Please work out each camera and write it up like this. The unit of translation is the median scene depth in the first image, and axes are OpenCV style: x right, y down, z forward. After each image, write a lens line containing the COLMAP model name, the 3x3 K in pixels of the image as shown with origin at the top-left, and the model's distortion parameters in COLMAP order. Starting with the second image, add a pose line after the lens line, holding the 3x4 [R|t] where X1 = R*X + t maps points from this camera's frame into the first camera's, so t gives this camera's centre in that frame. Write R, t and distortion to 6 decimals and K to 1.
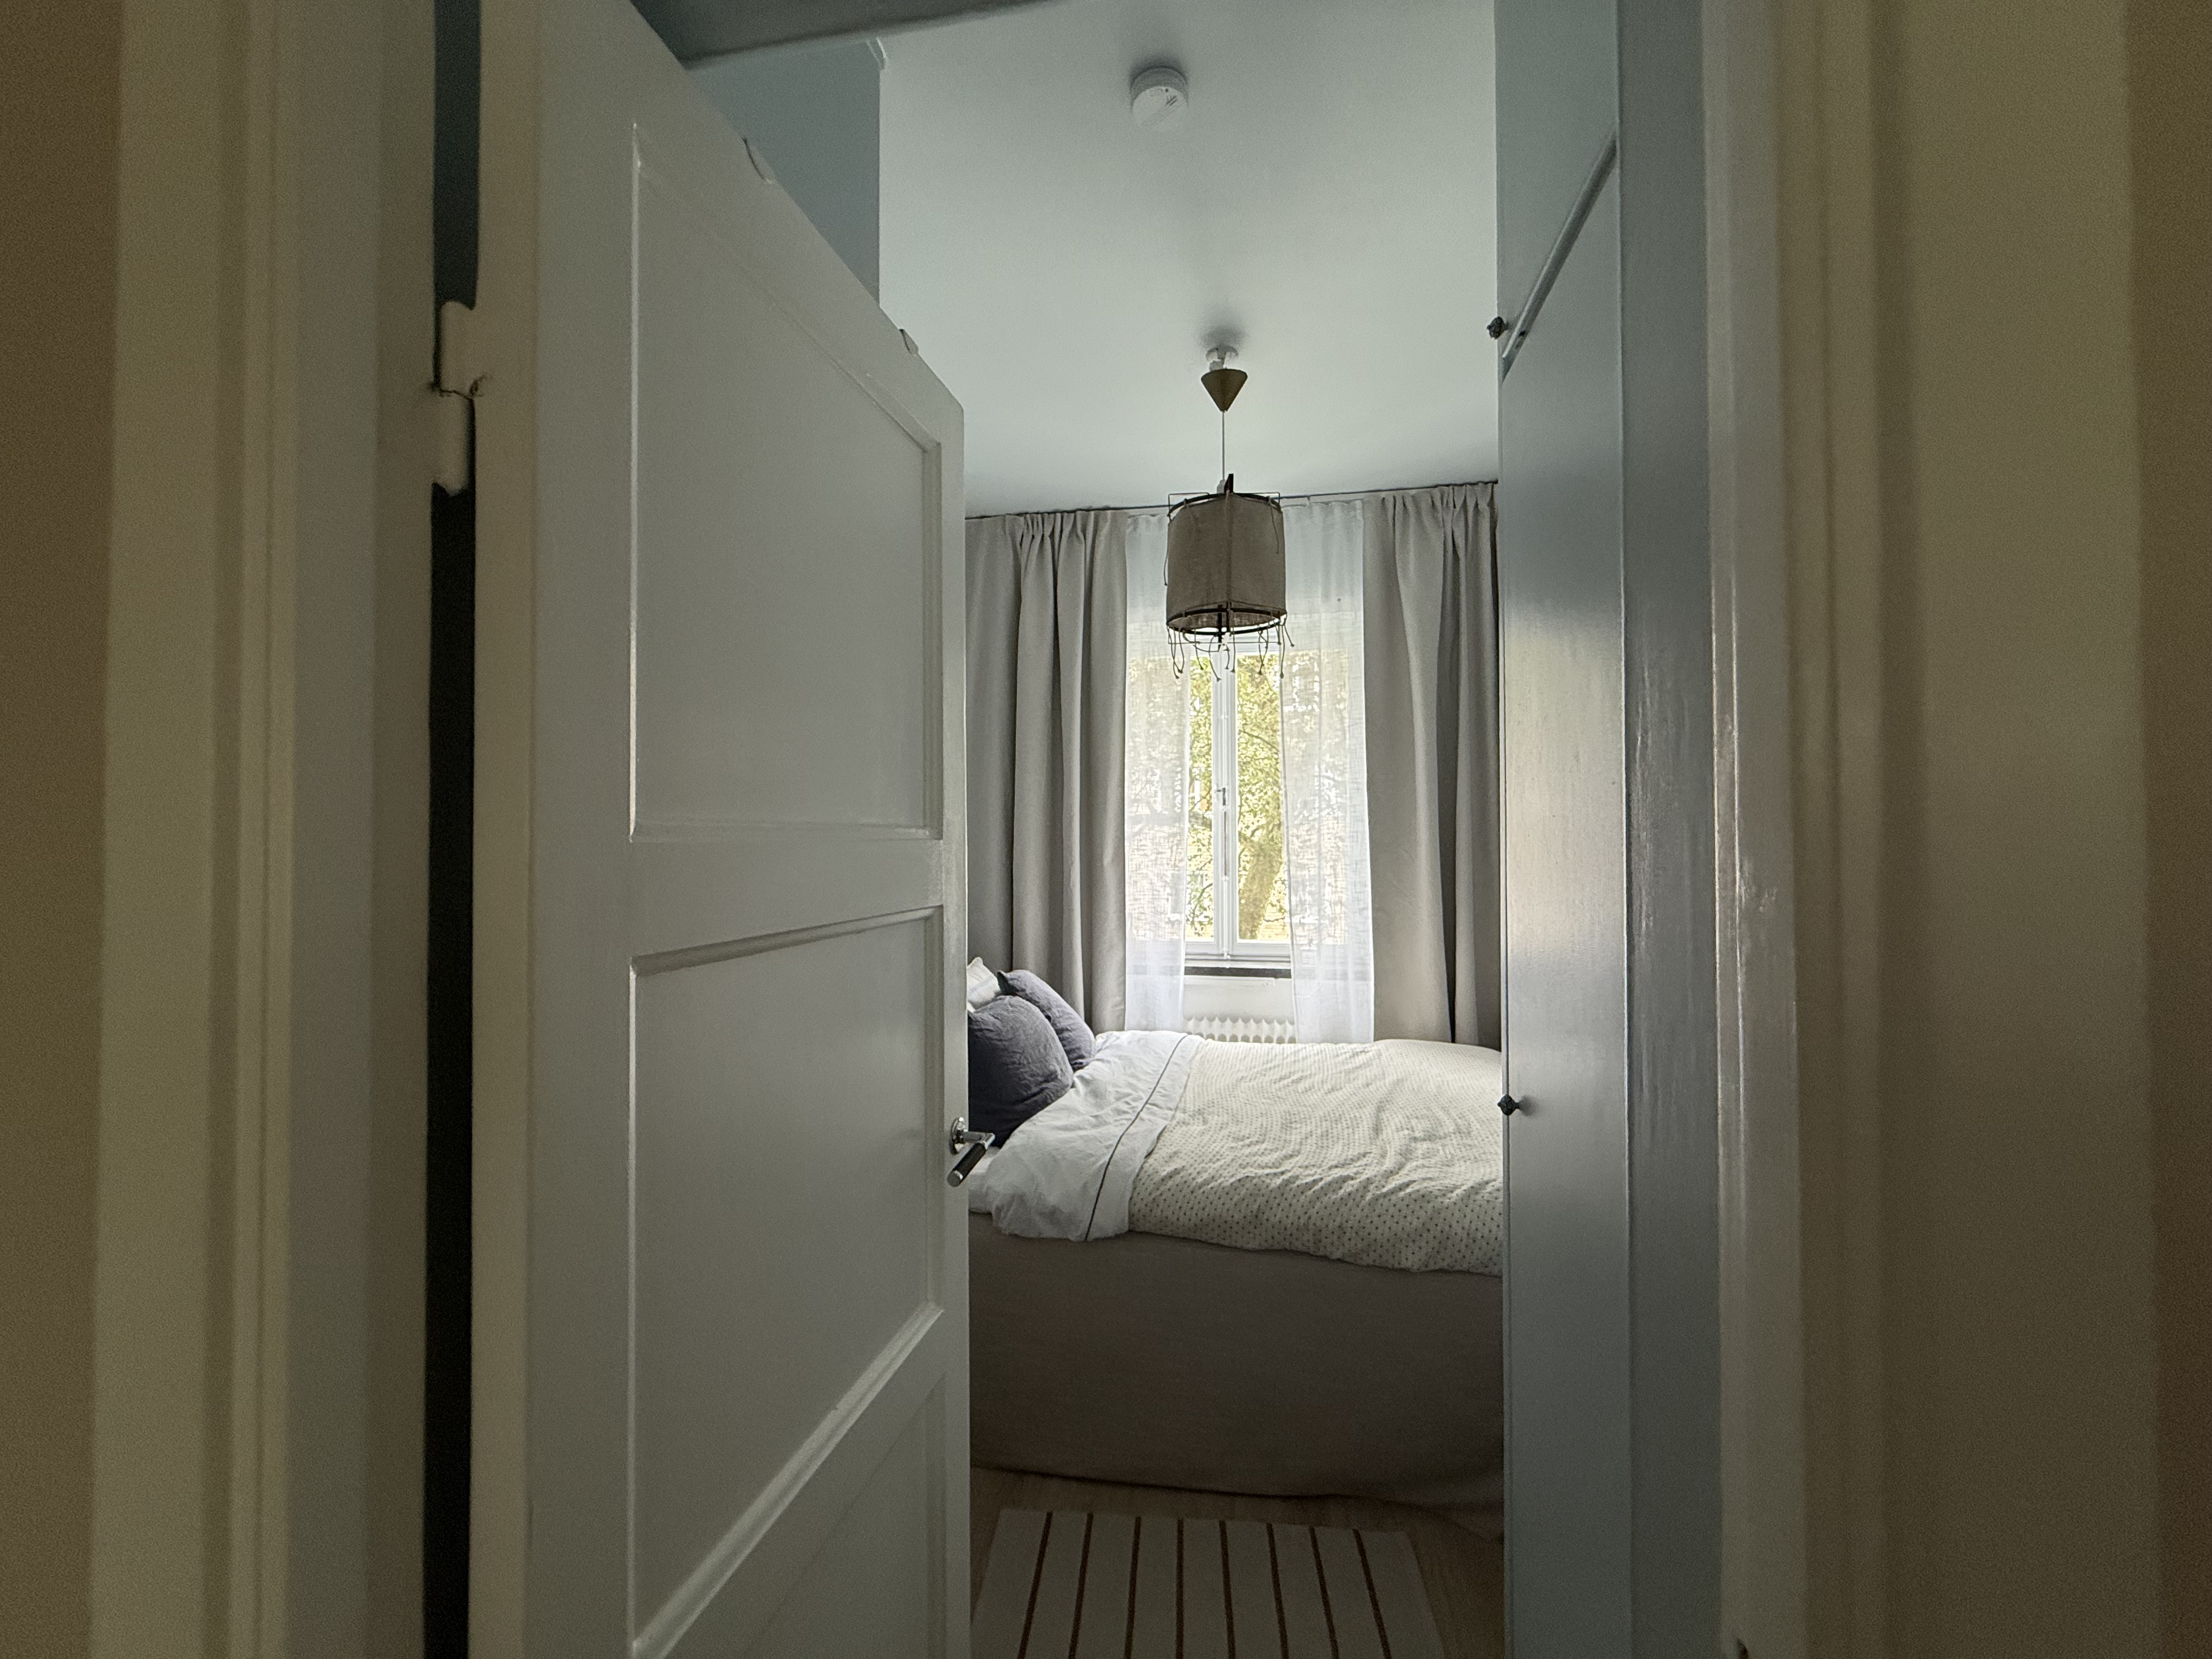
lens RADIAL K [[881.9, 0, 1098.0], [0, 881.9, 826.7], [0, 0, 1]] dist [-0.000562, -0.000445]
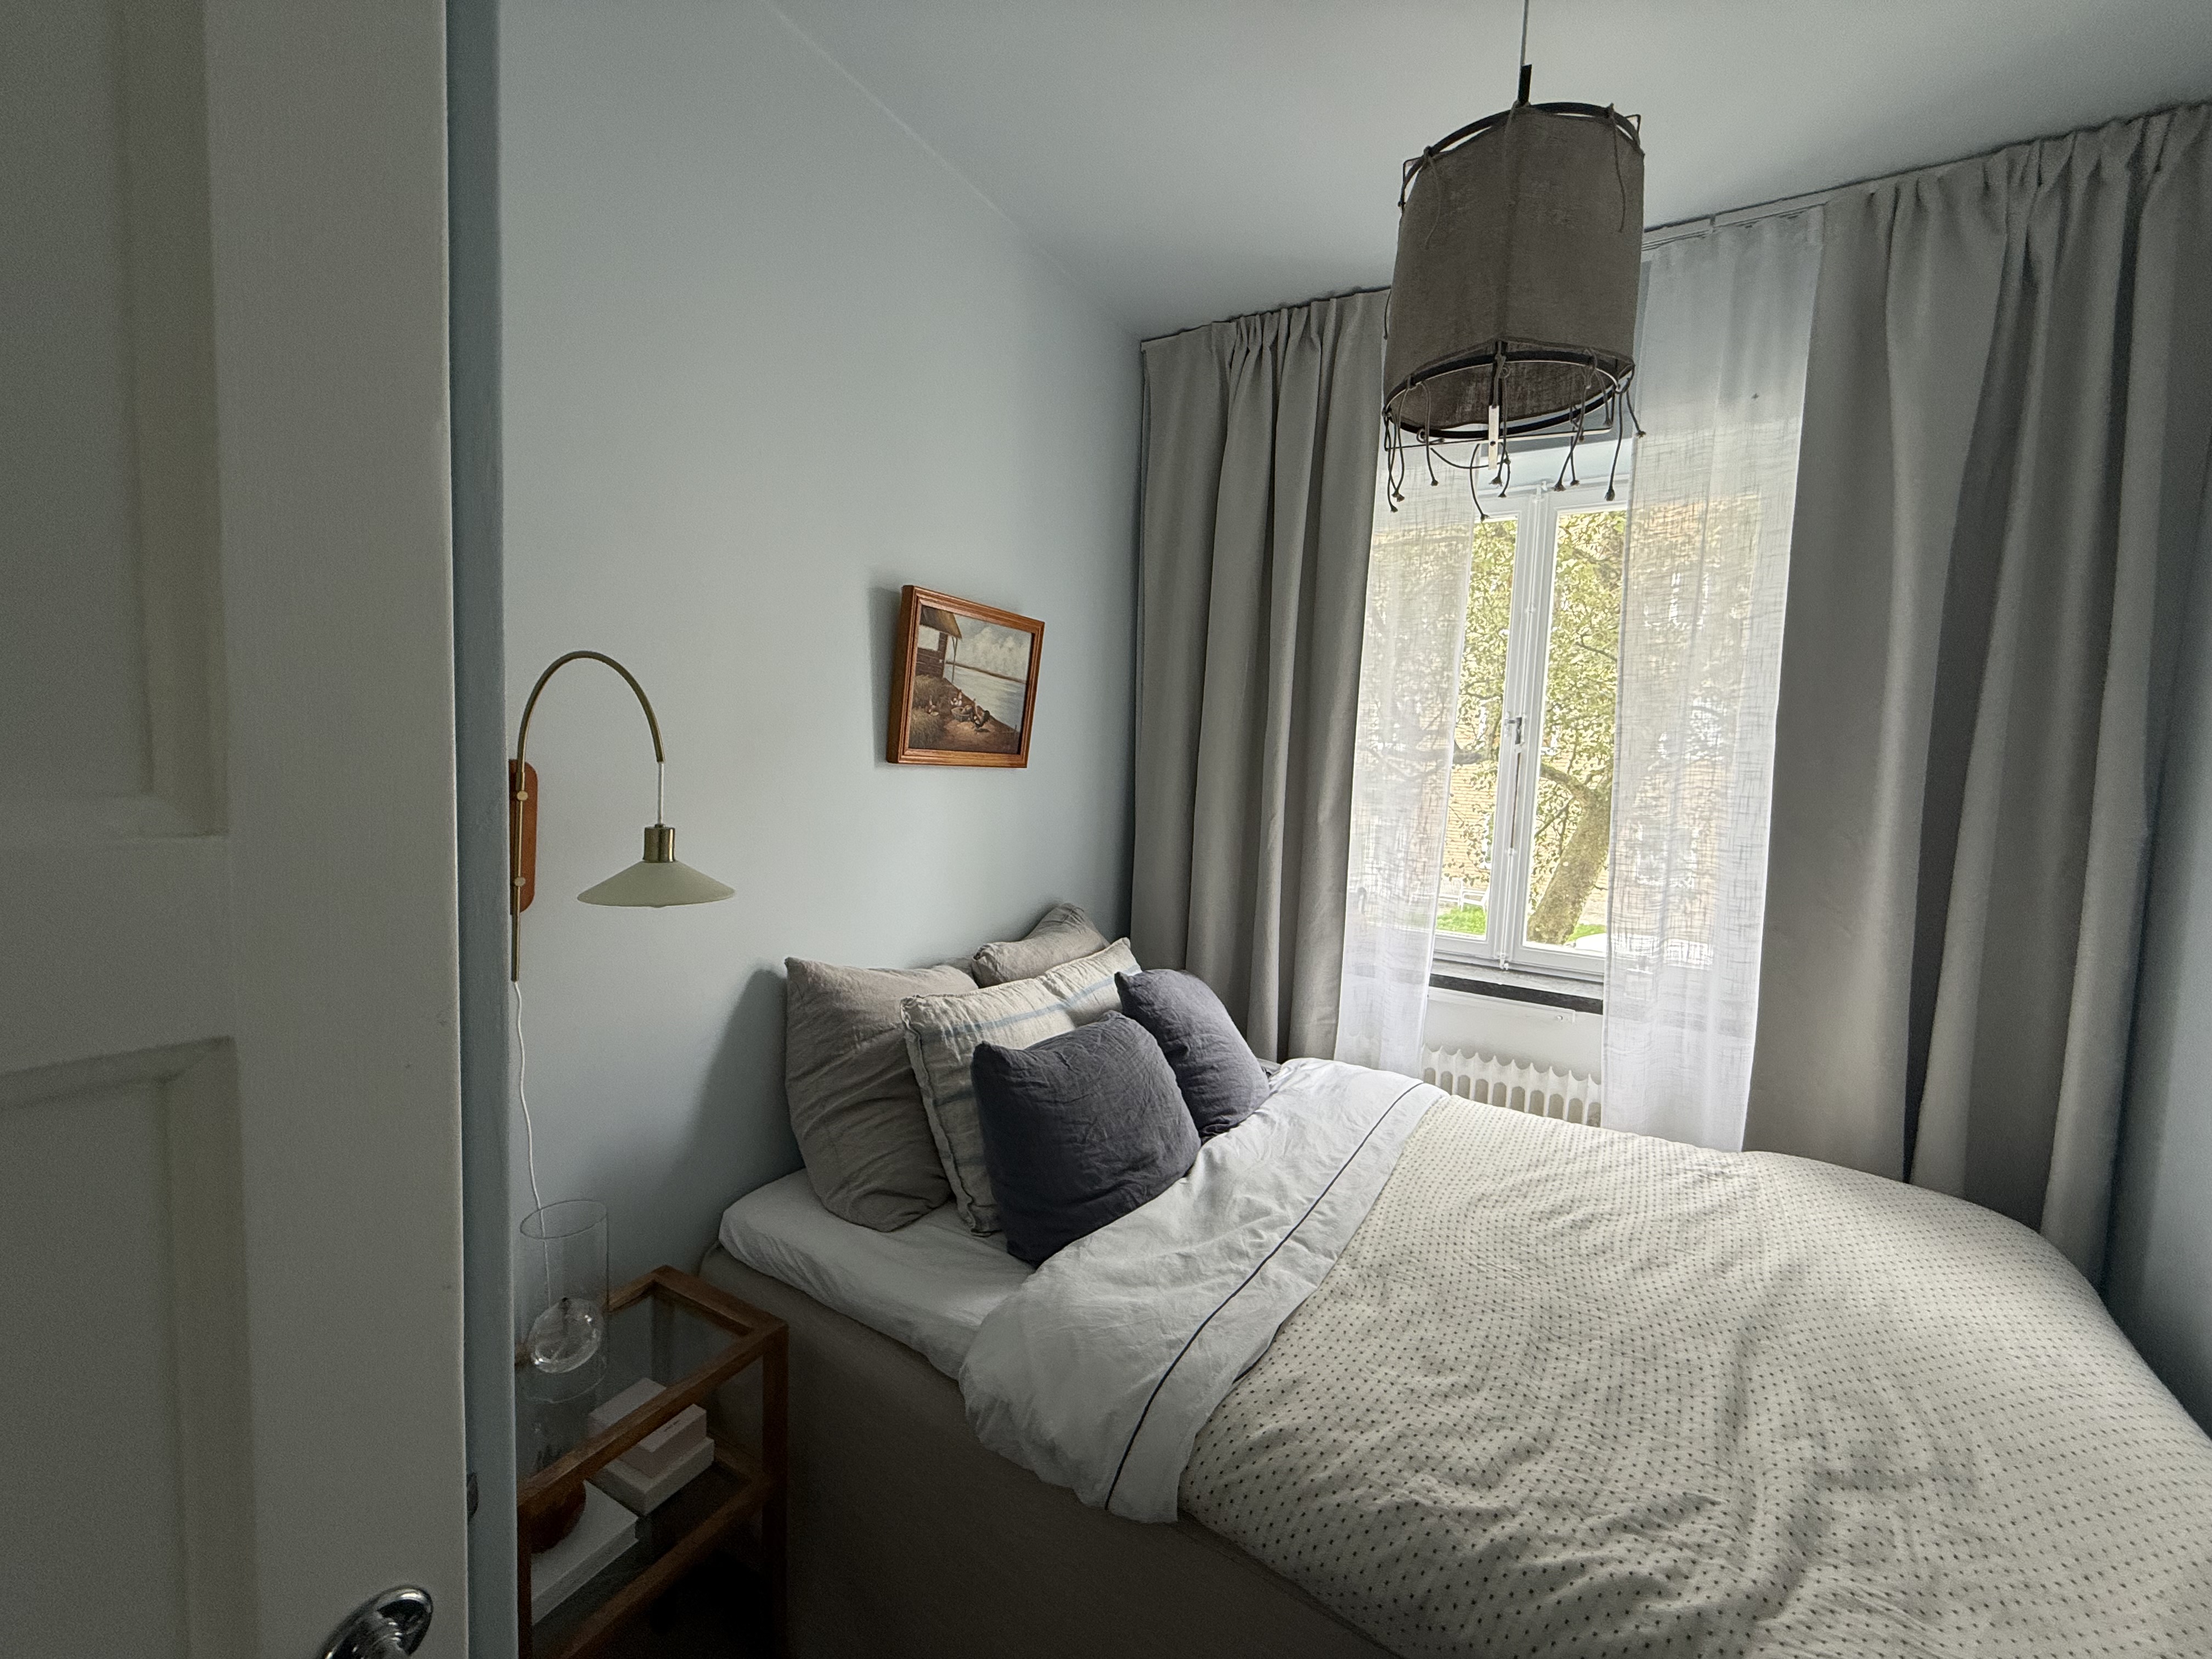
lens RADIAL K [[876.9, 0, 1099.5], [0, 876.9, 828.2], [0, 0, 1]] dist [-0.001405, -0.000246]
pose [[0.939461, 0.069692, -0.335494, 0.112652], [-0.040512, 0.994822, 0.093211, -0.015048], [0.340253, -0.073977, 0.937420, 0.405118]]
